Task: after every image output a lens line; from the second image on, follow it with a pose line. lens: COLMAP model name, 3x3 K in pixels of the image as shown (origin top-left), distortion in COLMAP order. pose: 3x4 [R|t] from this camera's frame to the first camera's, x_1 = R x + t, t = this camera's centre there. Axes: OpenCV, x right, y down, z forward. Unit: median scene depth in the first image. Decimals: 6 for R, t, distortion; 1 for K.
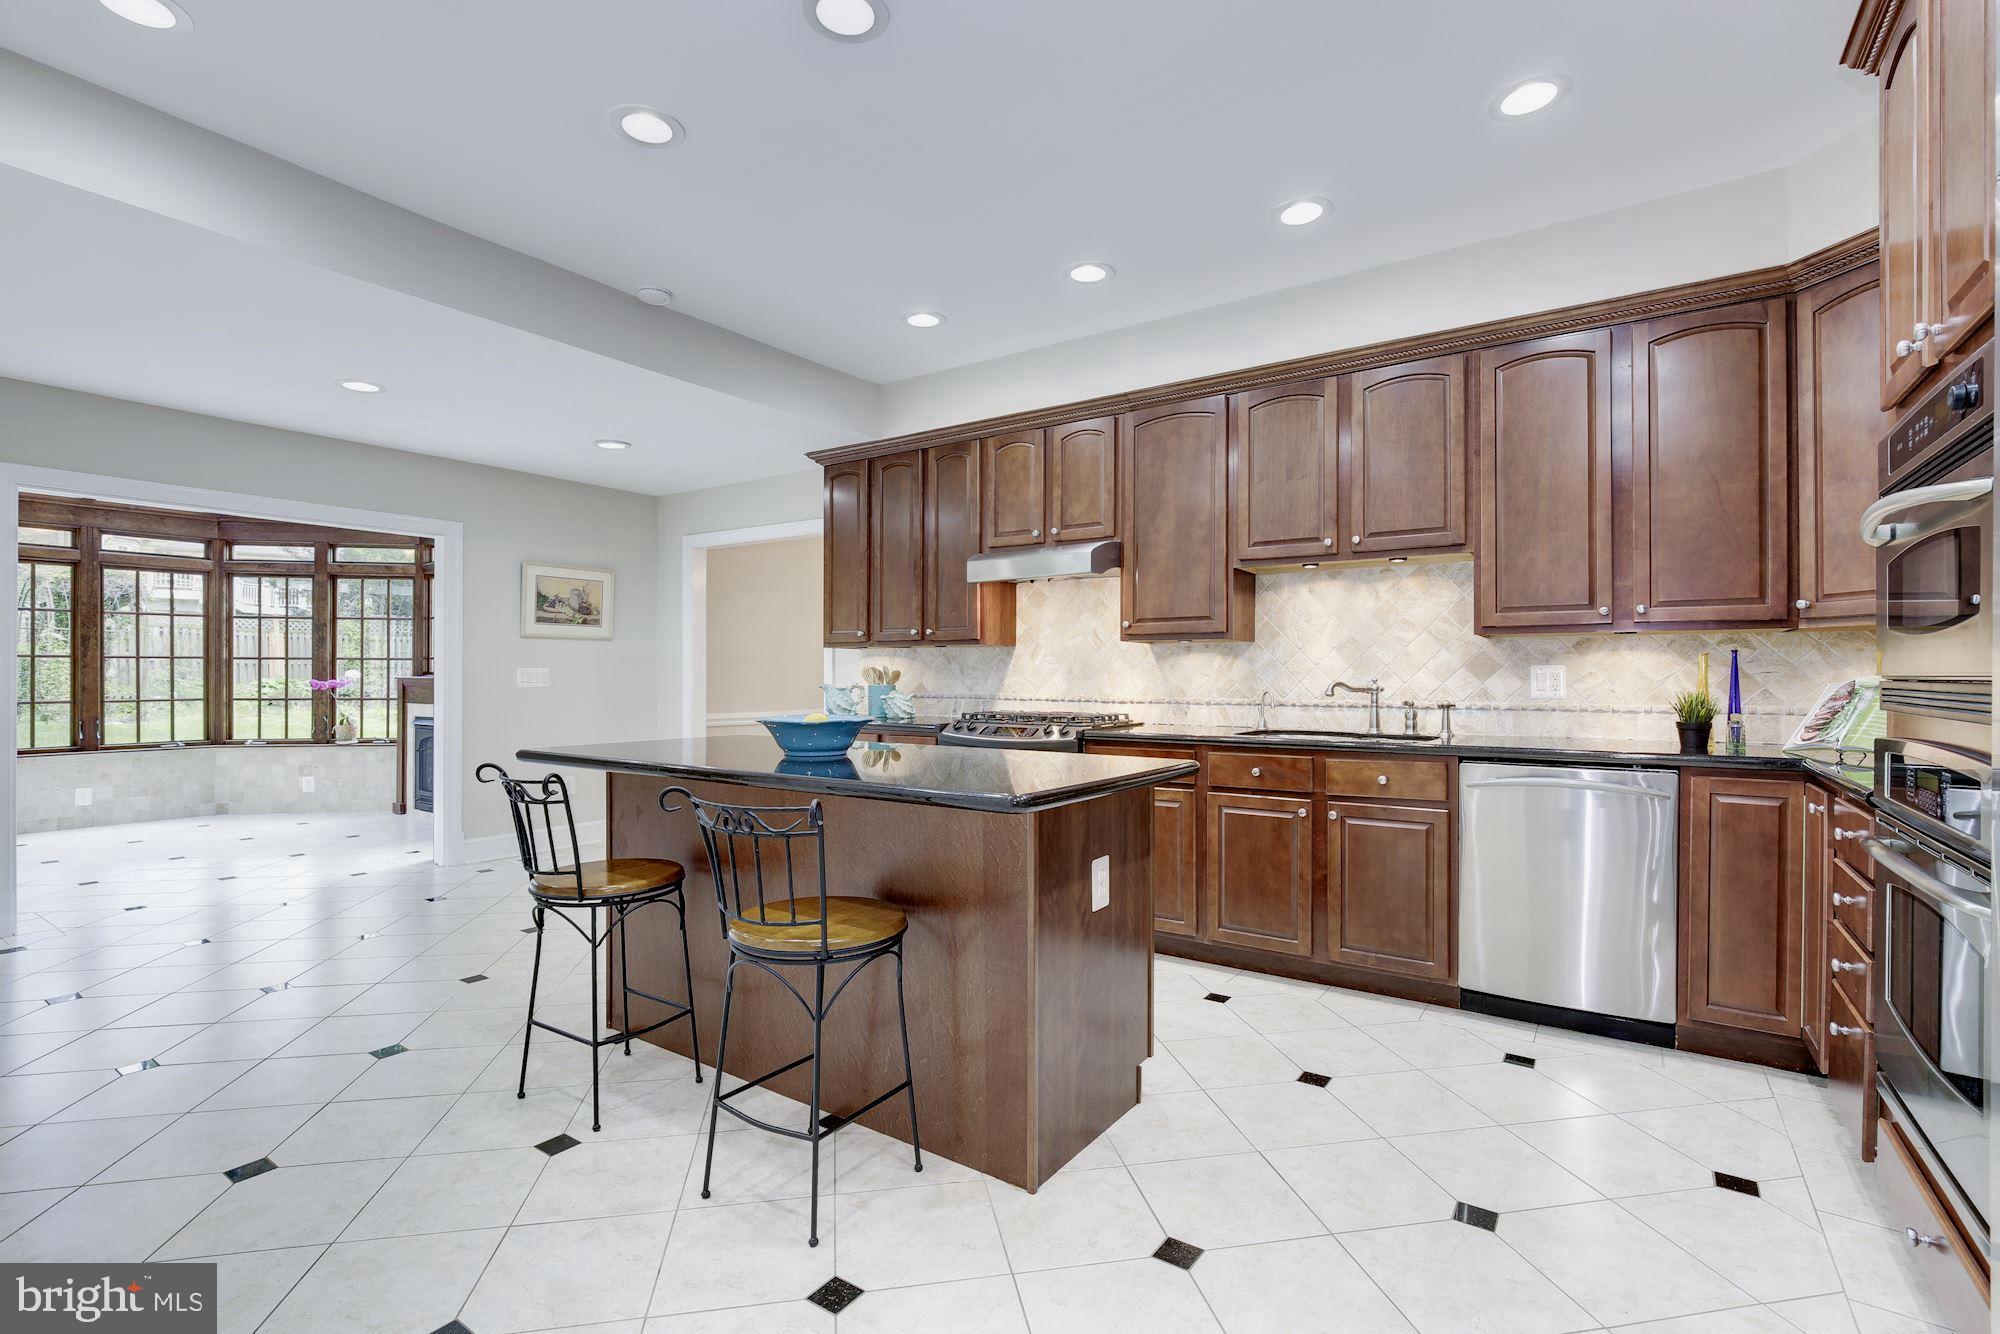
lens RADIAL K [[916.2, 0, 1008.9], [0, 916.2, 675.4], [0, 0, 1]] dist [-0.002509, 0.003462]
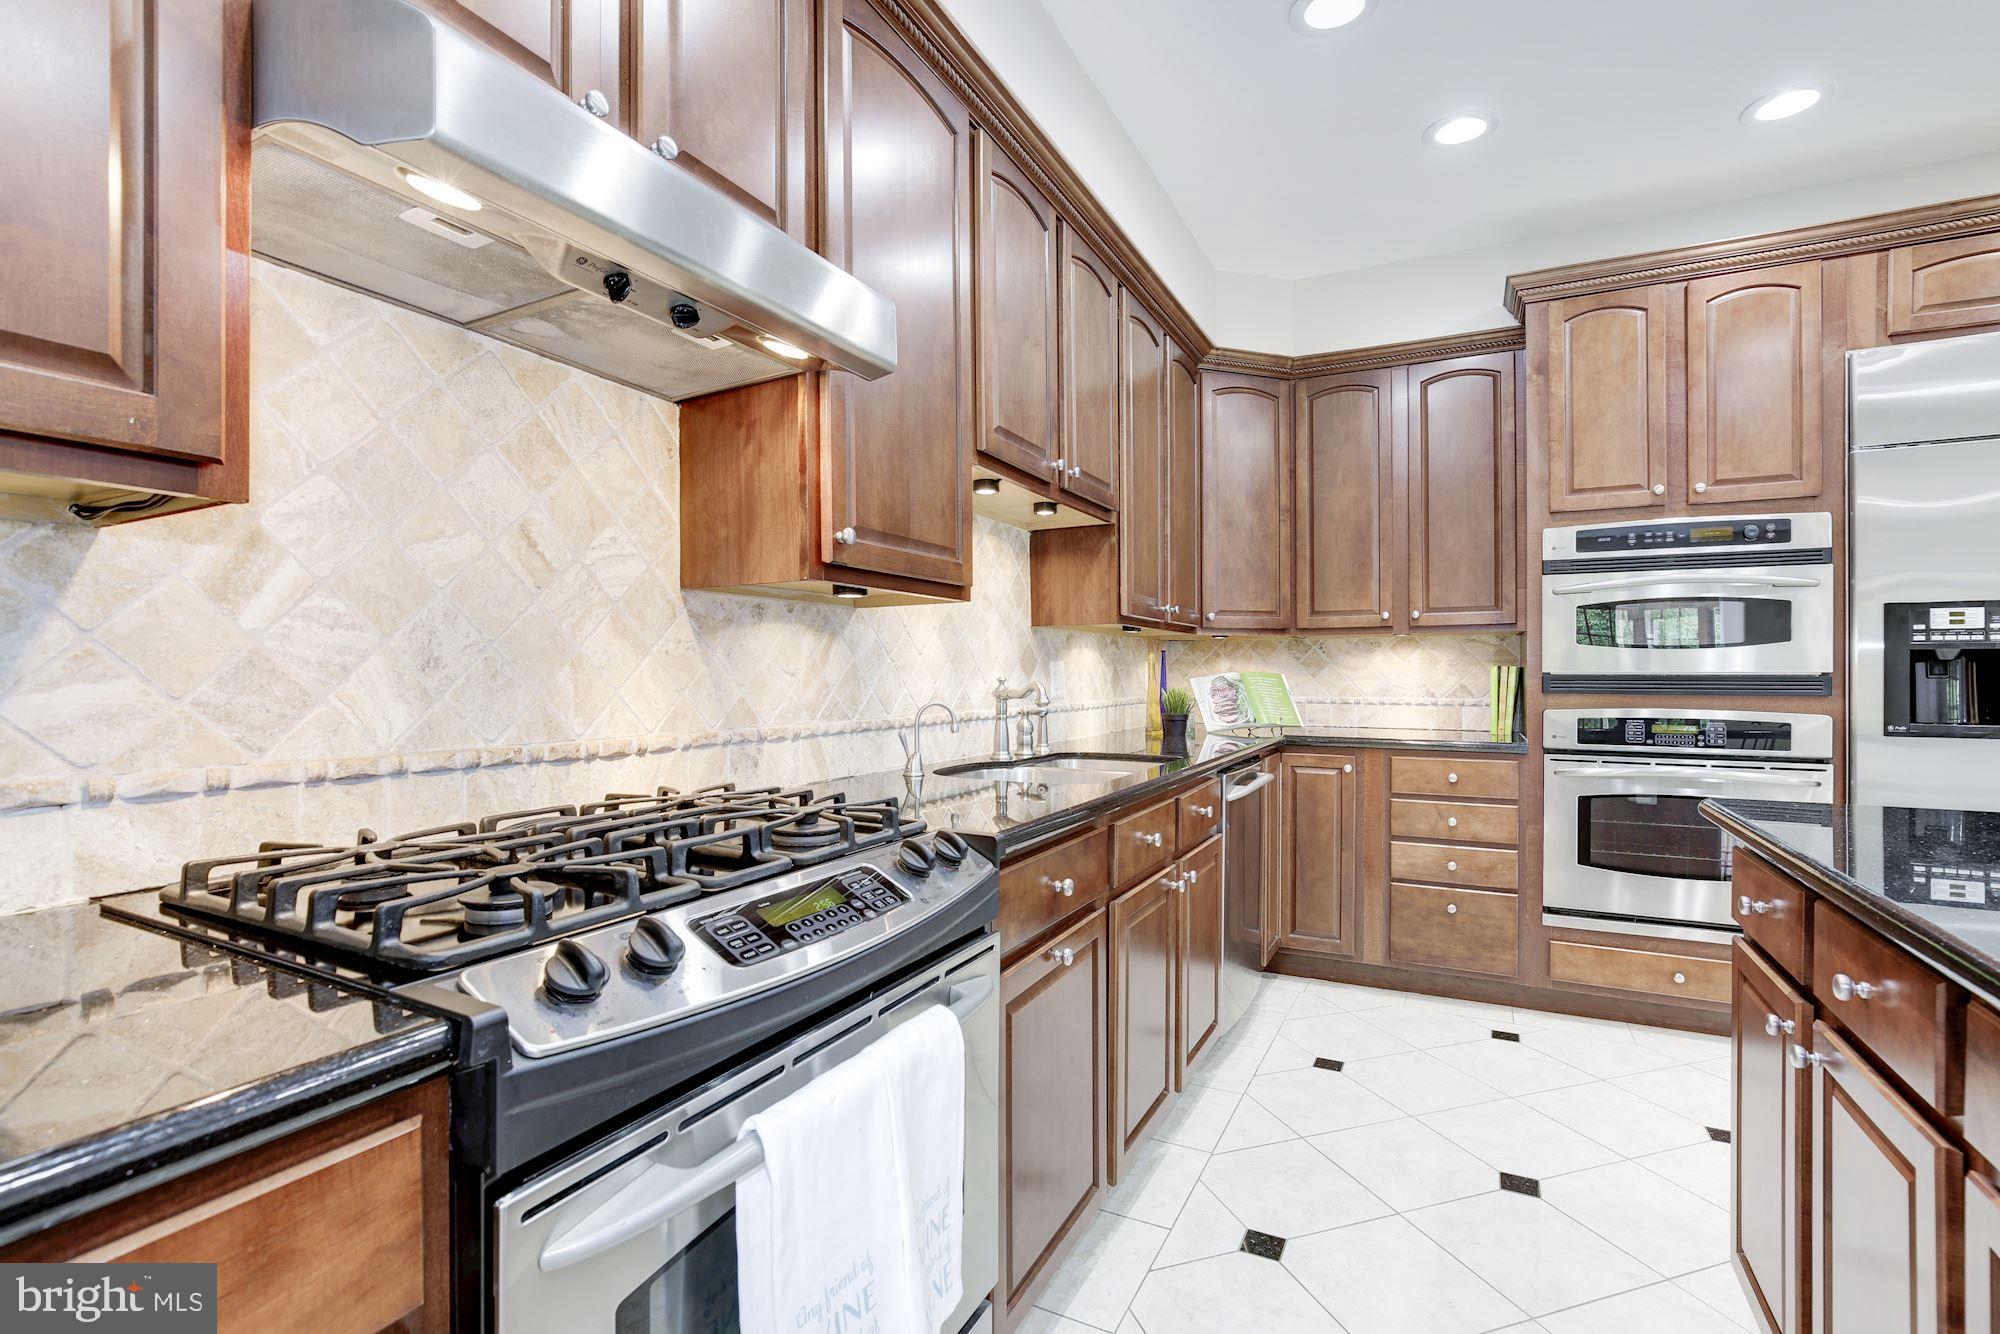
lens RADIAL K [[916.2, 0, 1008.9], [0, 916.2, 675.4], [0, 0, 1]] dist [-0.002509, 0.003462]
pose [[-0.134343, -0.003696, 0.990928, -0.150015], [-0.001897, 0.999992, 0.003473, -0.000704], [-0.990933, -0.001413, -0.134349, 0.592565]]
